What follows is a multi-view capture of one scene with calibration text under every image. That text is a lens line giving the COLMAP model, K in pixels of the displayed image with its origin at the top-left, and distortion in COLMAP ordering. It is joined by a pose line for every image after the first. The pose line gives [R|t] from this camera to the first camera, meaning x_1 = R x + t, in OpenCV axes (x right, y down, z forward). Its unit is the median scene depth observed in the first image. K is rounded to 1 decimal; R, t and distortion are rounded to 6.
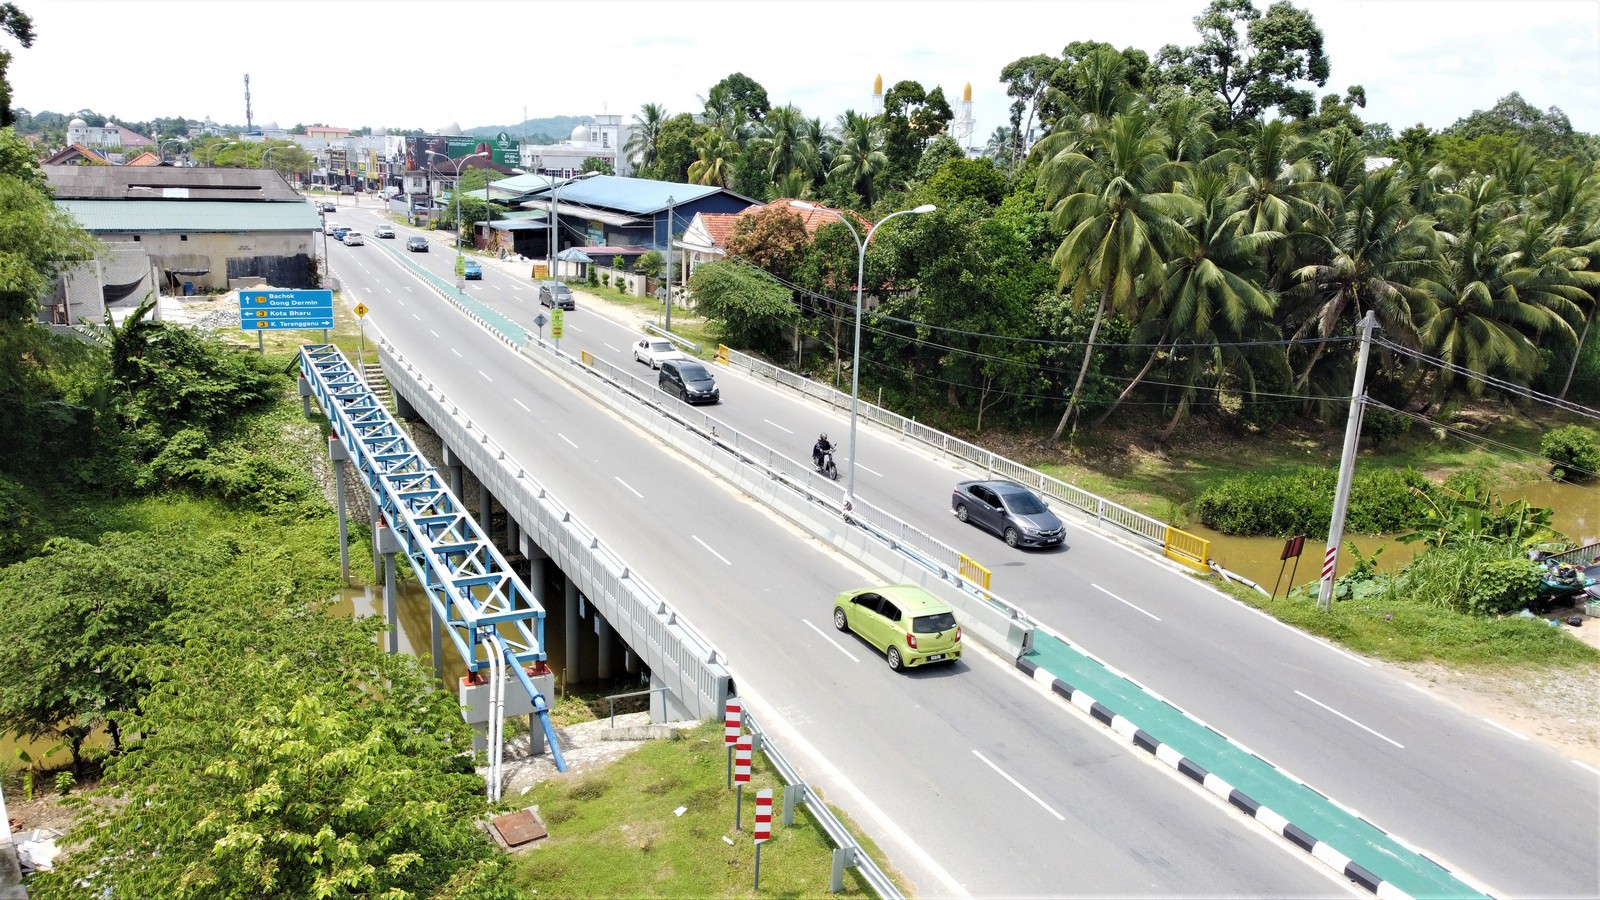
lens RADIAL K [[1211.6, 0, 800.0], [0, 1211.6, 450.0], [0, 0, 1]] dist [-0.006140, -0.003418]
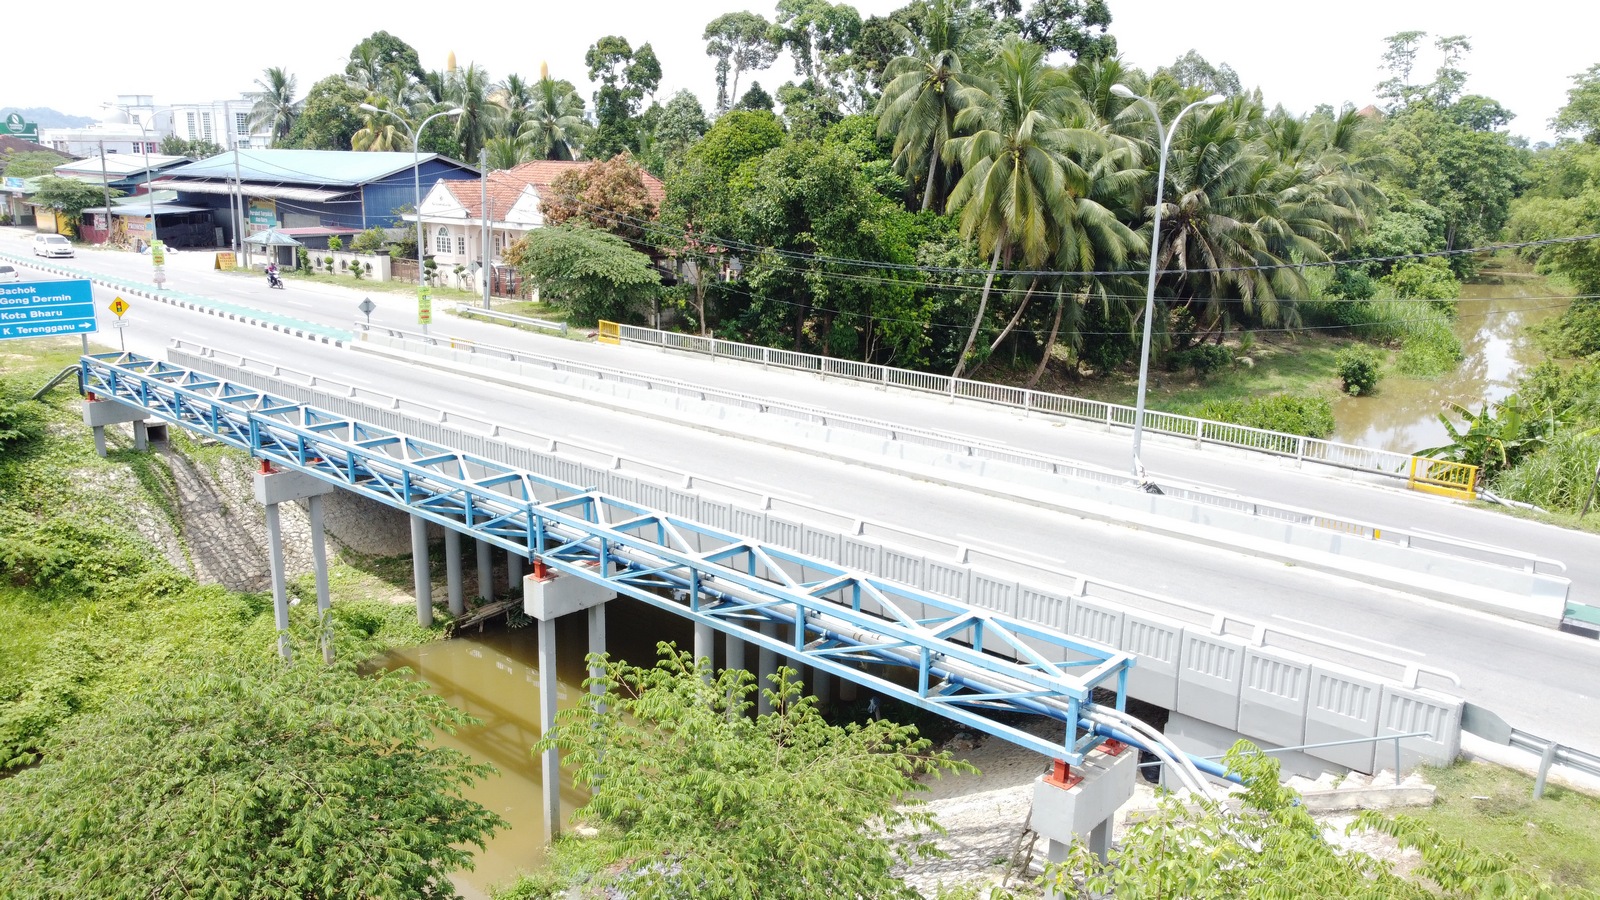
lens RADIAL K [[1211.6, 0, 800.0], [0, 1211.6, 450.0], [0, 0, 1]] dist [-0.006140, -0.003418]
pose [[0.930960, -0.105531, 0.349538, -0.169009], [0.102165, 0.994370, 0.028109, -0.005563], [-0.350537, 0.009543, 0.936500, 0.120678]]
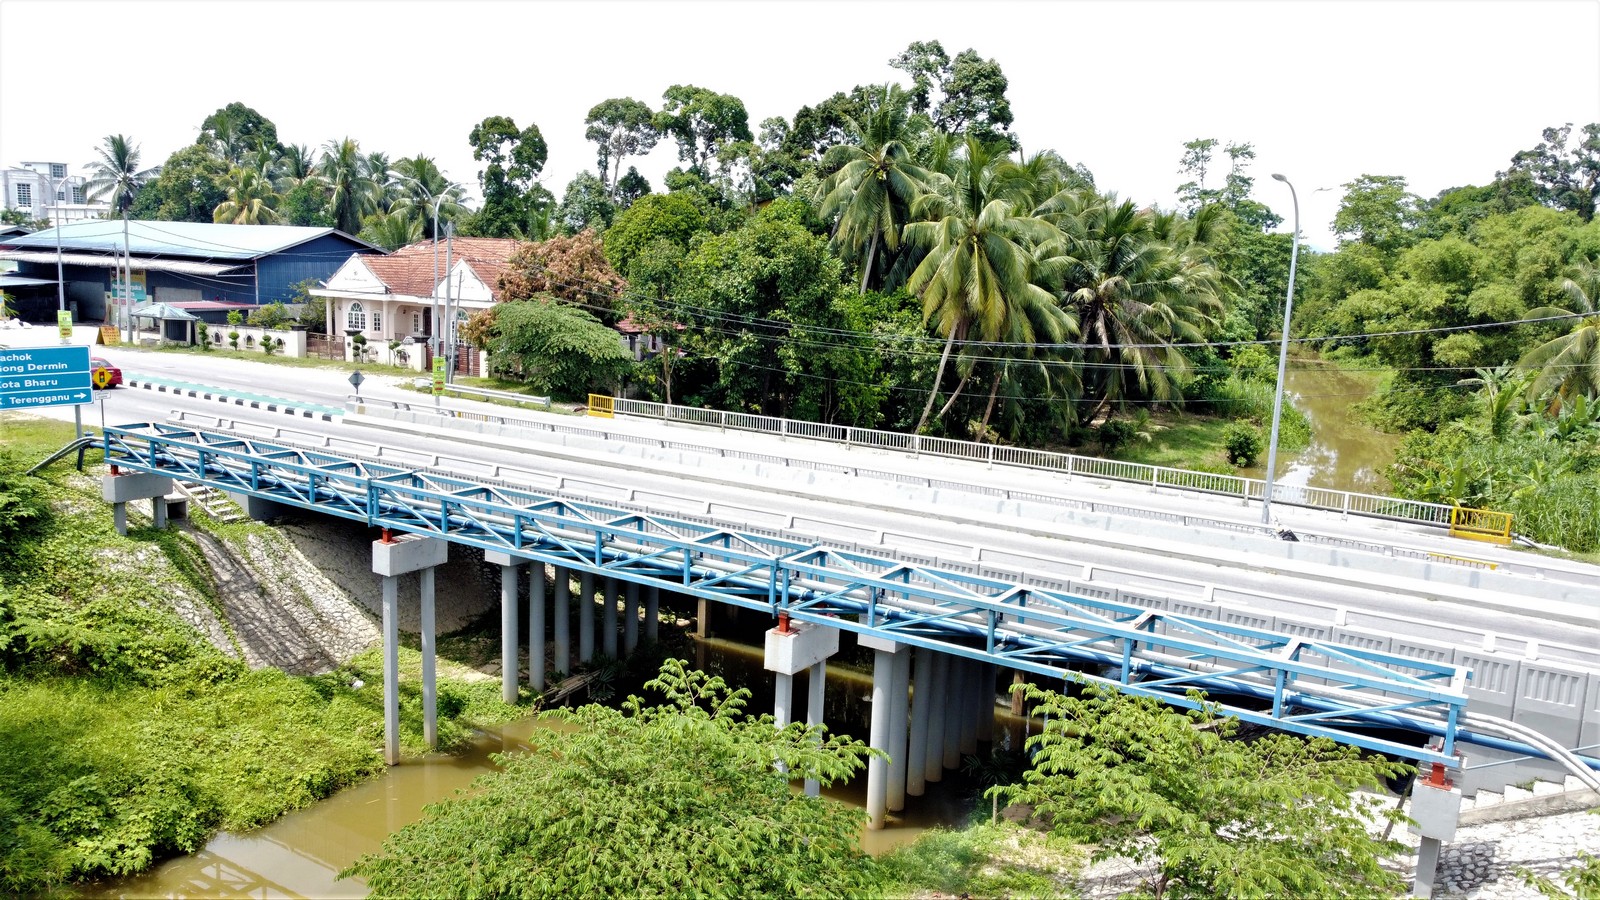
lens RADIAL K [[1211.6, 0, 800.0], [0, 1211.6, 450.0], [0, 0, 1]] dist [-0.006140, -0.003418]
pose [[0.855797, -0.087219, 0.509907, -0.260746], [0.115546, 0.993010, -0.024071, -0.009142], [-0.504243, 0.079518, 0.859893, 0.154277]]
